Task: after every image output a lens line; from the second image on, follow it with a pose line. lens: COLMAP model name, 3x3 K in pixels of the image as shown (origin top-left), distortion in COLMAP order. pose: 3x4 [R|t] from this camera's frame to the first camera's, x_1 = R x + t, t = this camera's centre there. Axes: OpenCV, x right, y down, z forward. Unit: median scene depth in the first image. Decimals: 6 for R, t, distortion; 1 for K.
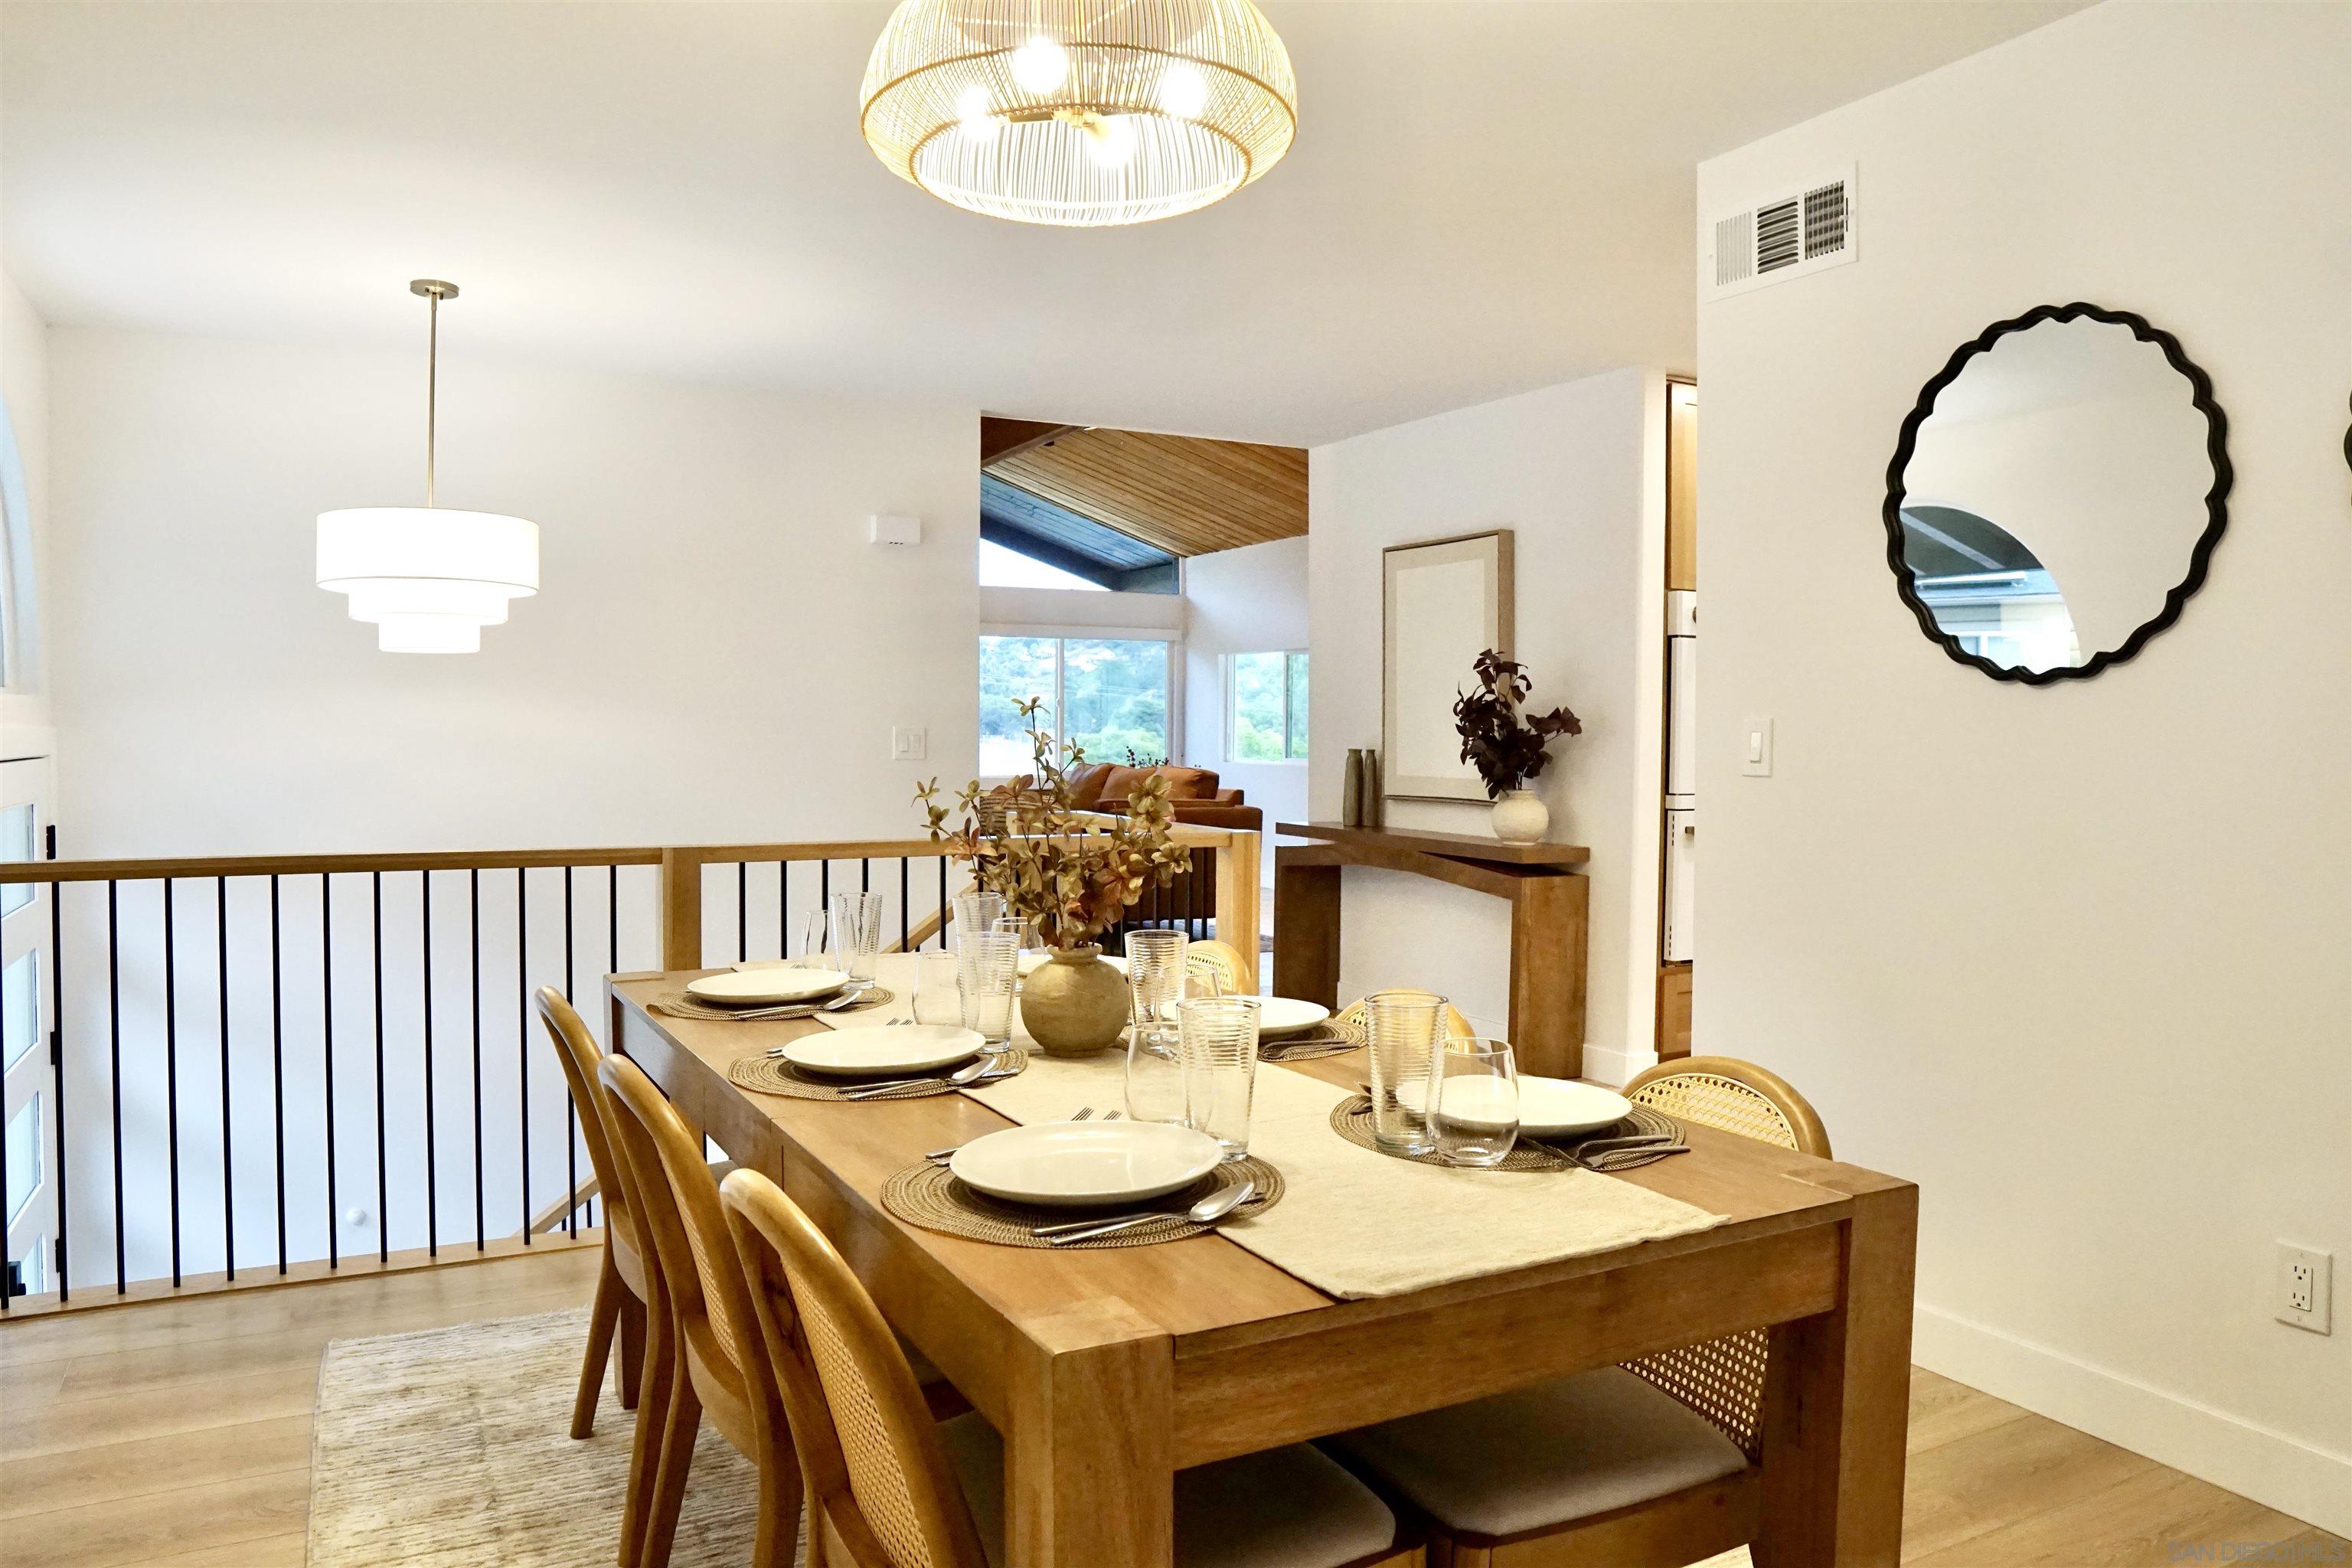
lens RADIAL K [[1629.1, 0, 1176.3], [0, 1629.1, 778.8], [0, 0, 1]] dist [-0.082190, 0.025209]
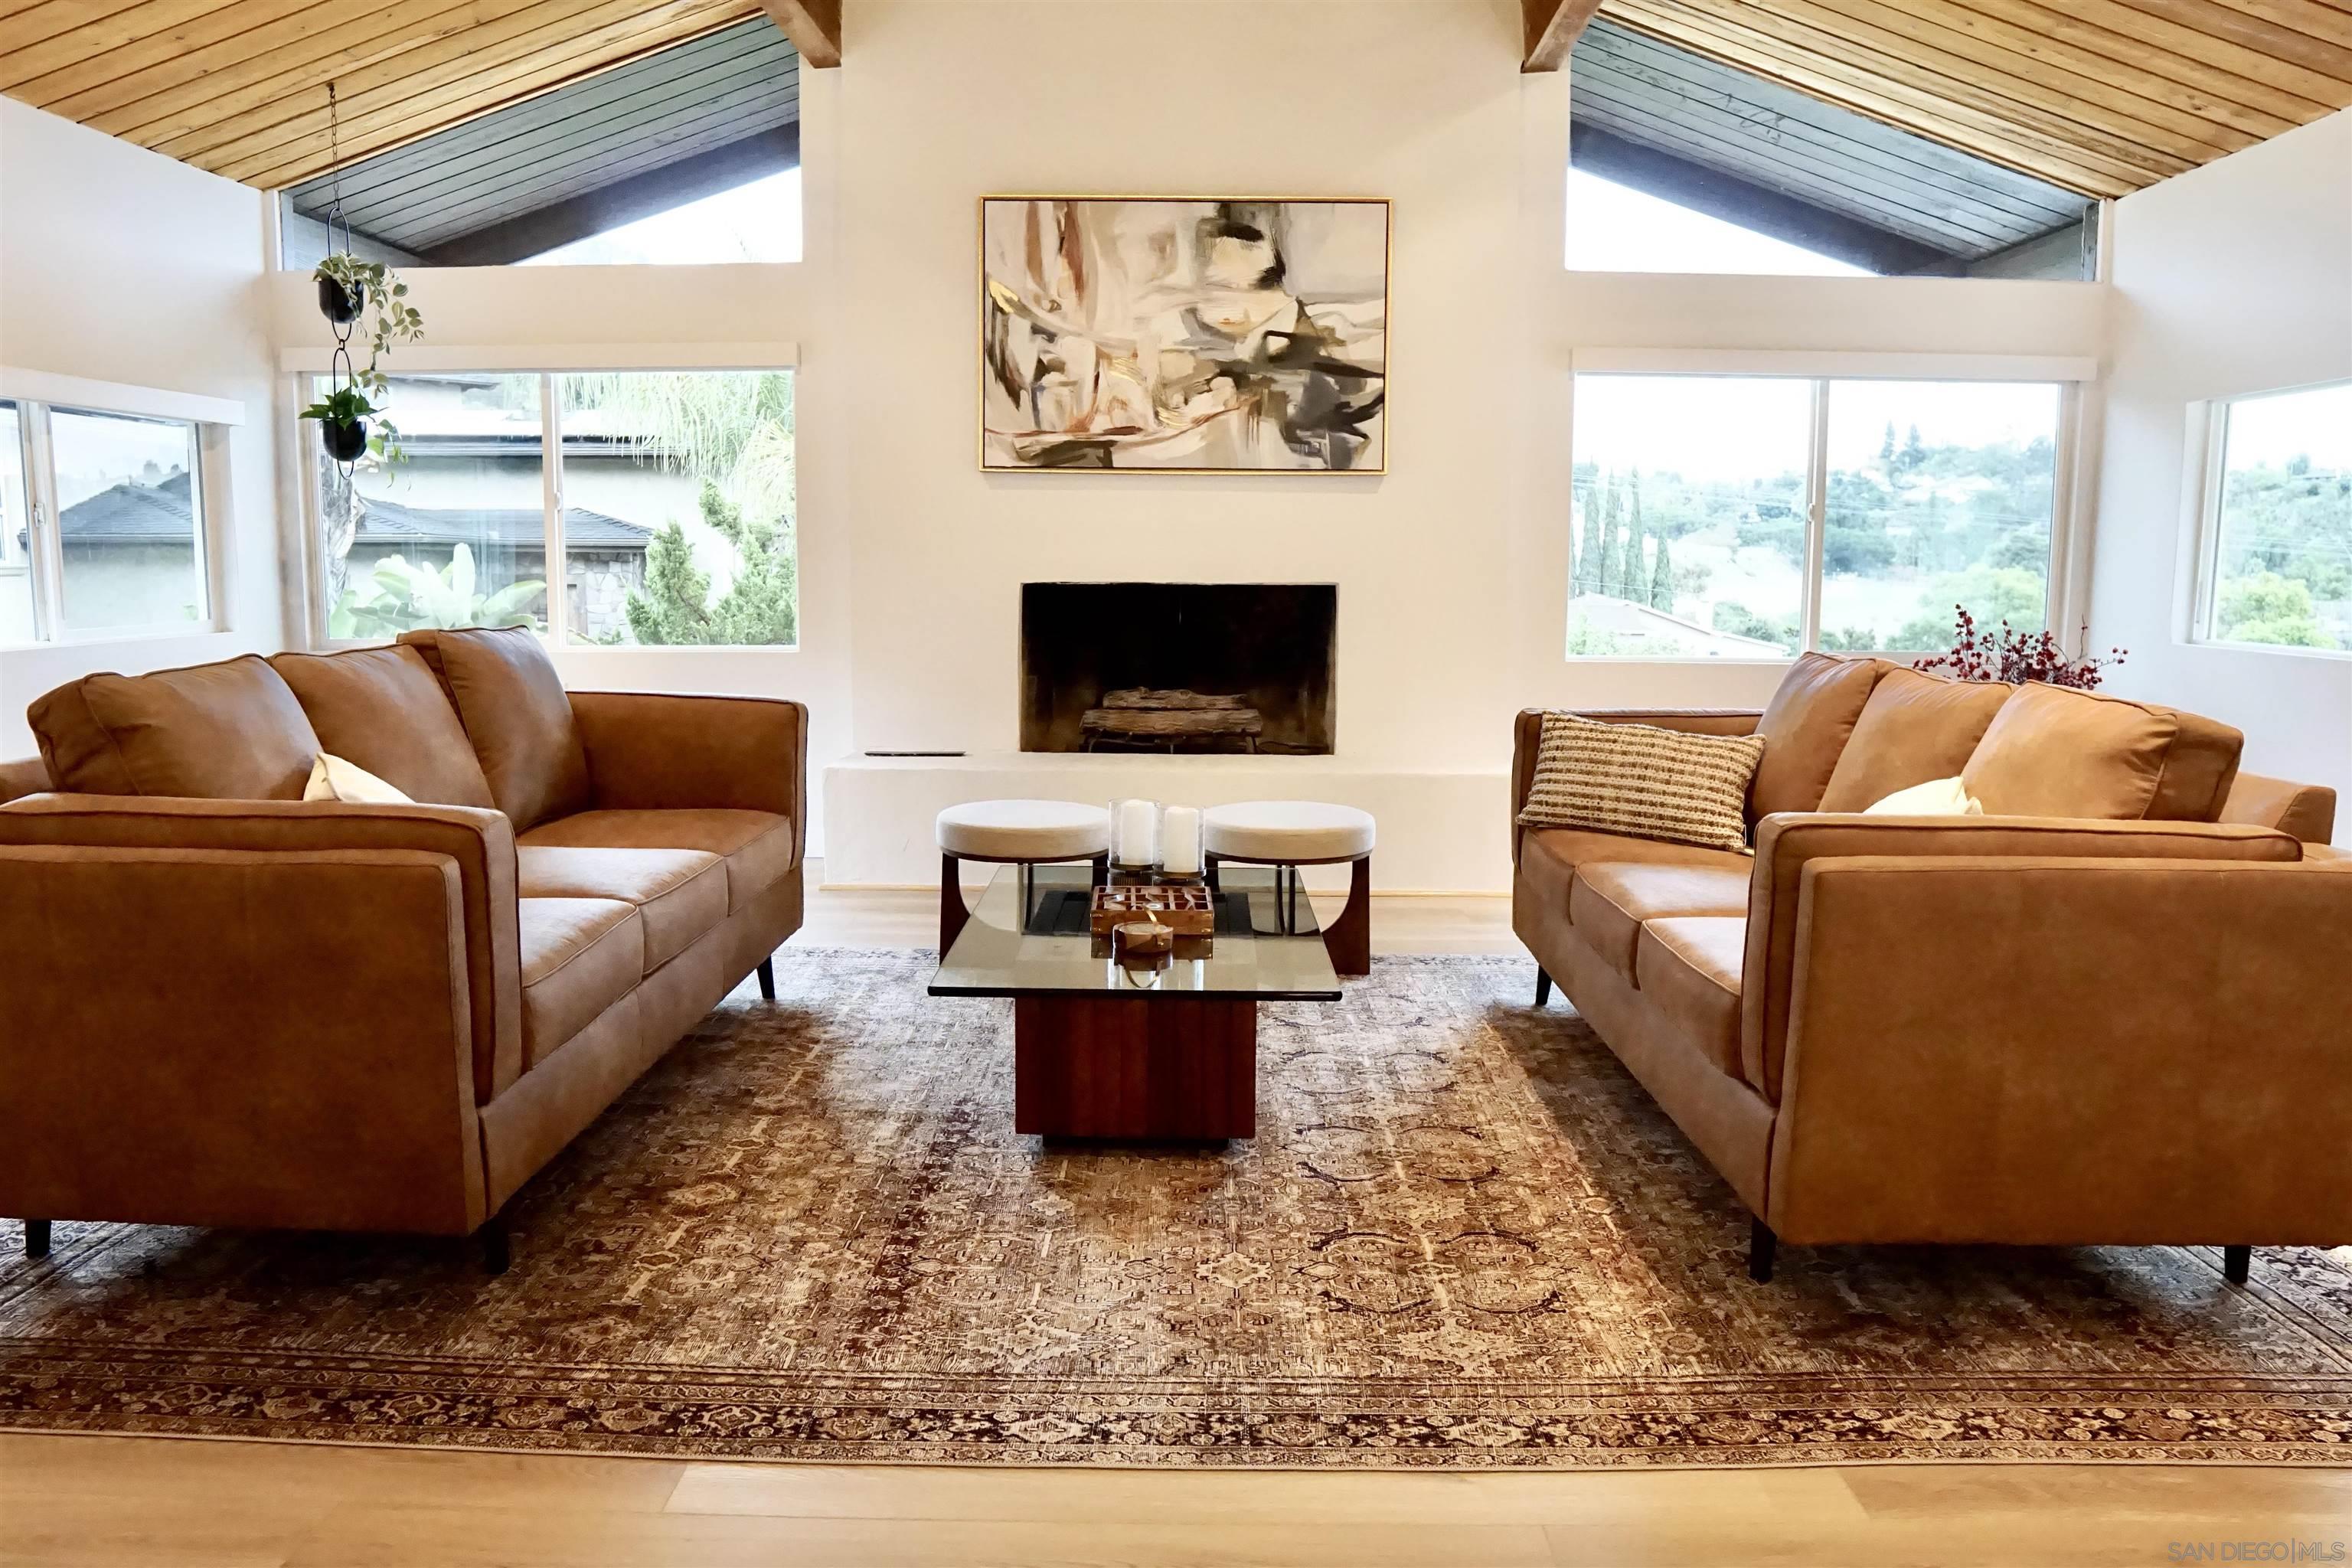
lens RADIAL K [[1629.1, 0, 1168.3], [0, 1629.1, 784.9], [0, 0, 1]] dist [-0.082190, 0.025209]
pose [[0.873562, 0.065734, -0.482254, -0.003325], [-0.014655, 0.993941, 0.108933, -0.015037], [0.486493, -0.088092, 0.869232, 0.477093]]
